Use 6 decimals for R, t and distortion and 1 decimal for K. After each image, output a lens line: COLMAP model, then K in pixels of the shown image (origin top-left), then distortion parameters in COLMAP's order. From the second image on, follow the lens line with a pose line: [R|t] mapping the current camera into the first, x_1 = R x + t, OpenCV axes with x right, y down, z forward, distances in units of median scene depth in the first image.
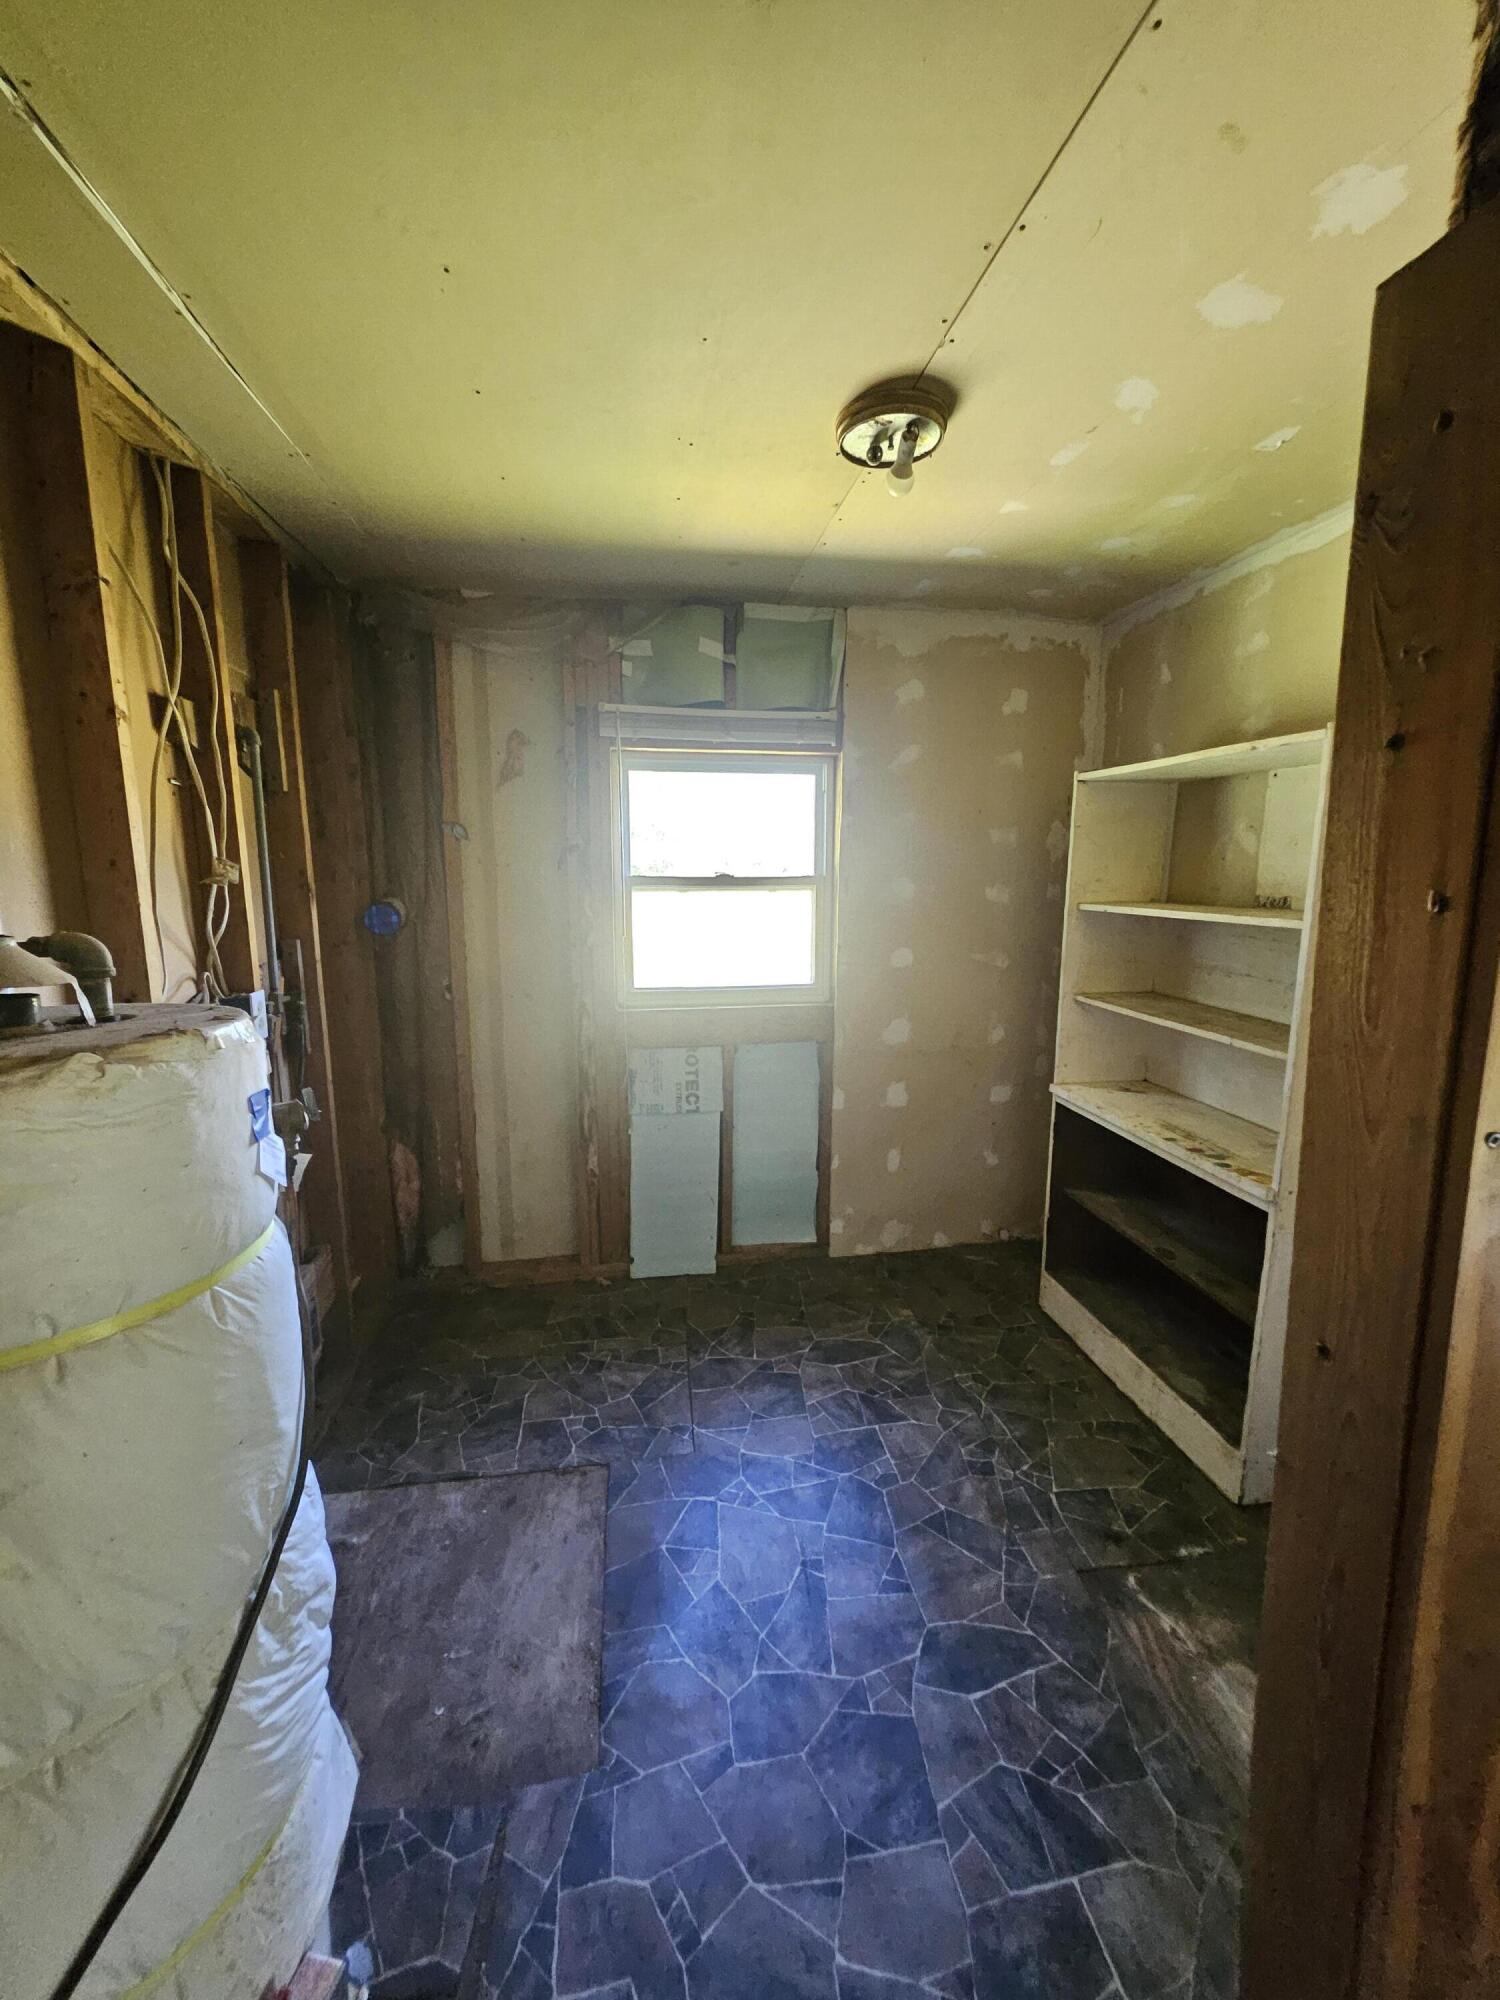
lens RADIAL K [[779.9, 0, 760.1], [0, 779.9, 987.6], [0, 0, 1]] dist [0.003967, -0.004227]
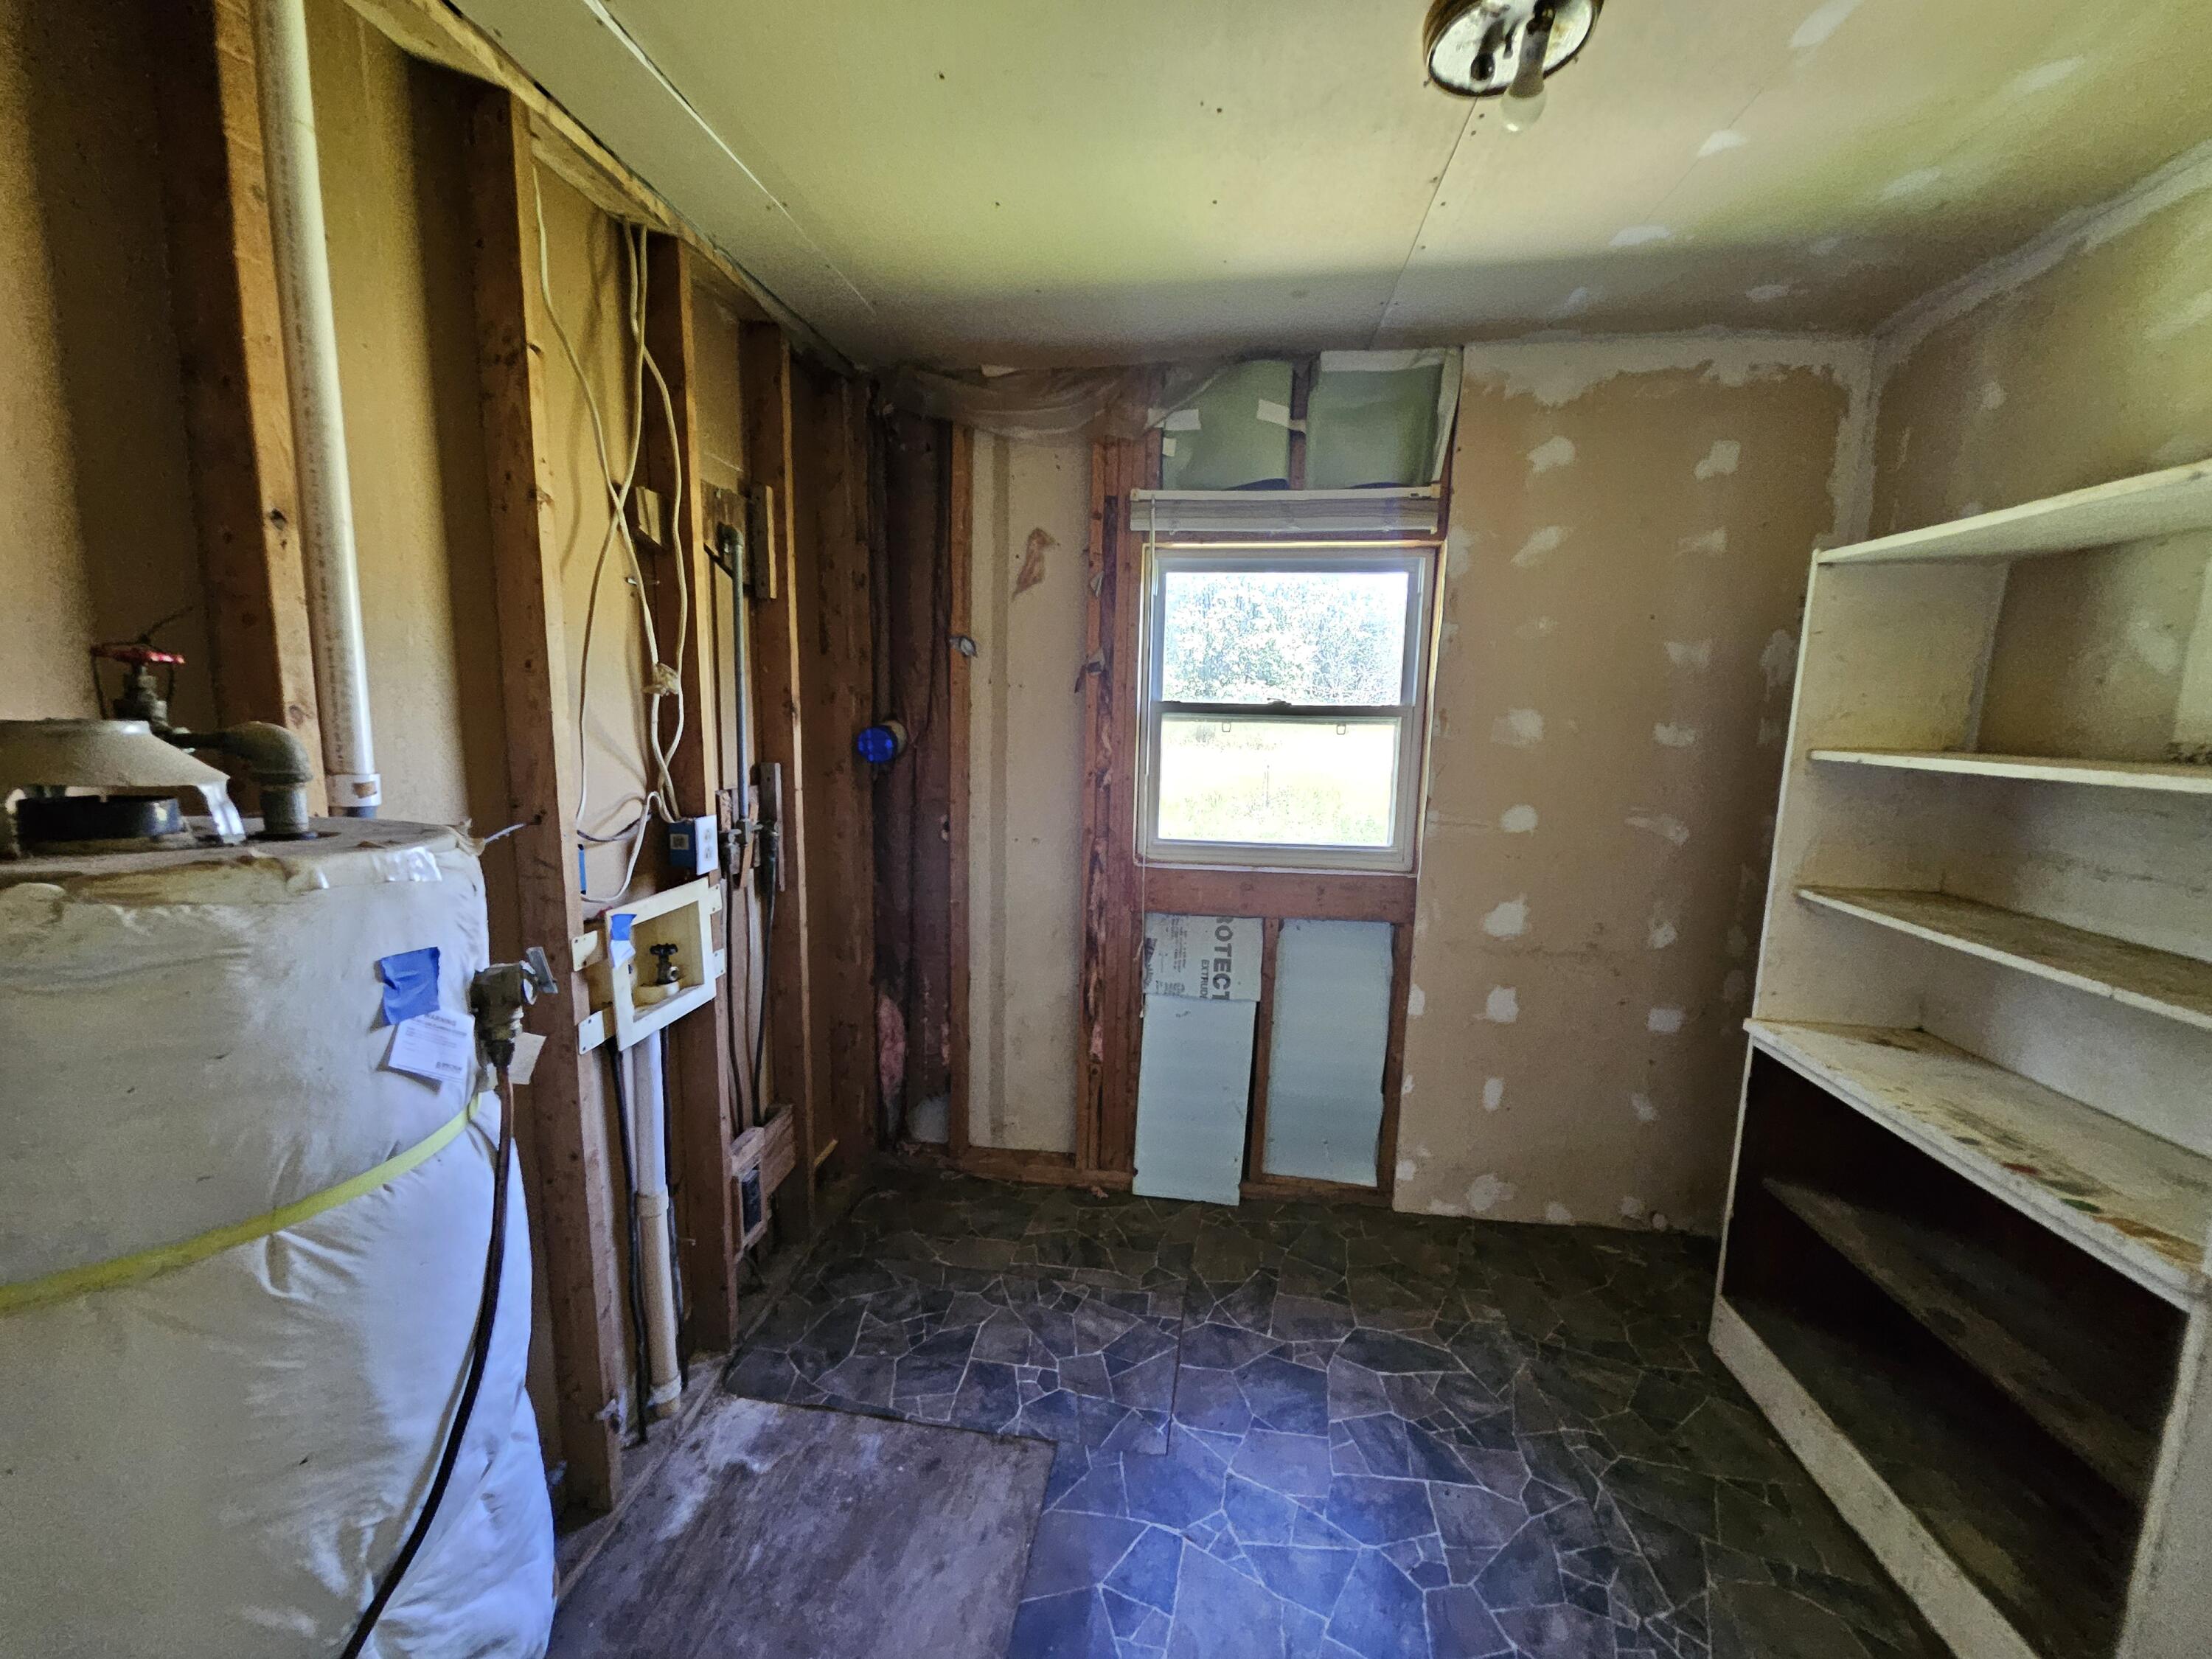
lens RADIAL K [[867.4, 0, 1112.4], [0, 867.4, 827.4], [0, 0, 1]] dist [-0.001171, 0.001958]
pose [[0.956293, 0.054794, -0.287230, 0.063830], [-0.058750, 0.998259, -0.005165, -0.004208], [0.286447, 0.021814, 0.957848, 0.142439]]
